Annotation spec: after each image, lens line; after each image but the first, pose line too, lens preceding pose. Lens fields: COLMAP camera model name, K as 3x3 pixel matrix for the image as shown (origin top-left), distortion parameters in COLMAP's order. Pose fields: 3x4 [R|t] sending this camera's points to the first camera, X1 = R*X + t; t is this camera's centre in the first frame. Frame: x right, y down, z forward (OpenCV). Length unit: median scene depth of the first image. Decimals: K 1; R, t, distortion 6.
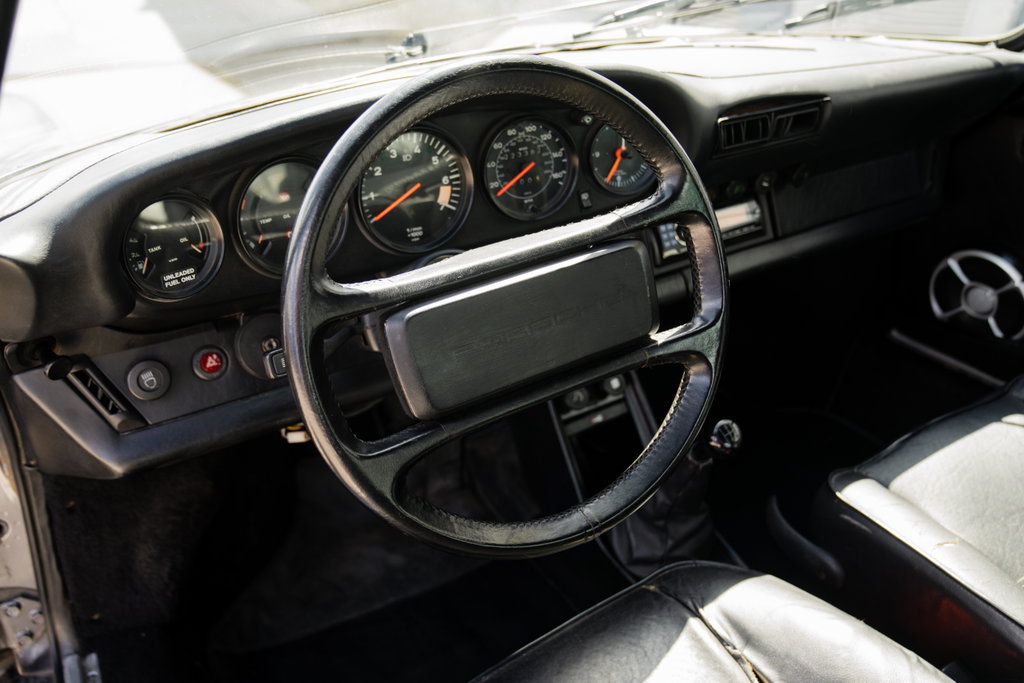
lens RADIAL K [[841.7, 0, 512.3], [0, 841.7, 338.3], [0, 0, 1]] dist [-0.063667, 0.002455]
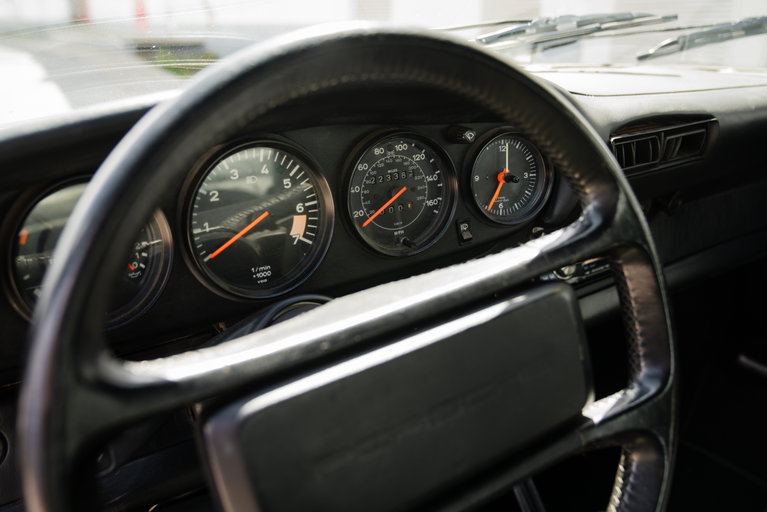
lens RADIAL K [[681.1, 0, 382.0], [0, 681.1, 255.4], [0, 0, 1]] dist [-0.064678, 0.117394]
pose [[0.998797, -0.011641, 0.047630, -0.031191], [0.017954, 0.990771, -0.134351, -0.051799], [-0.045626, 0.135045, 0.989788, 0.342688]]
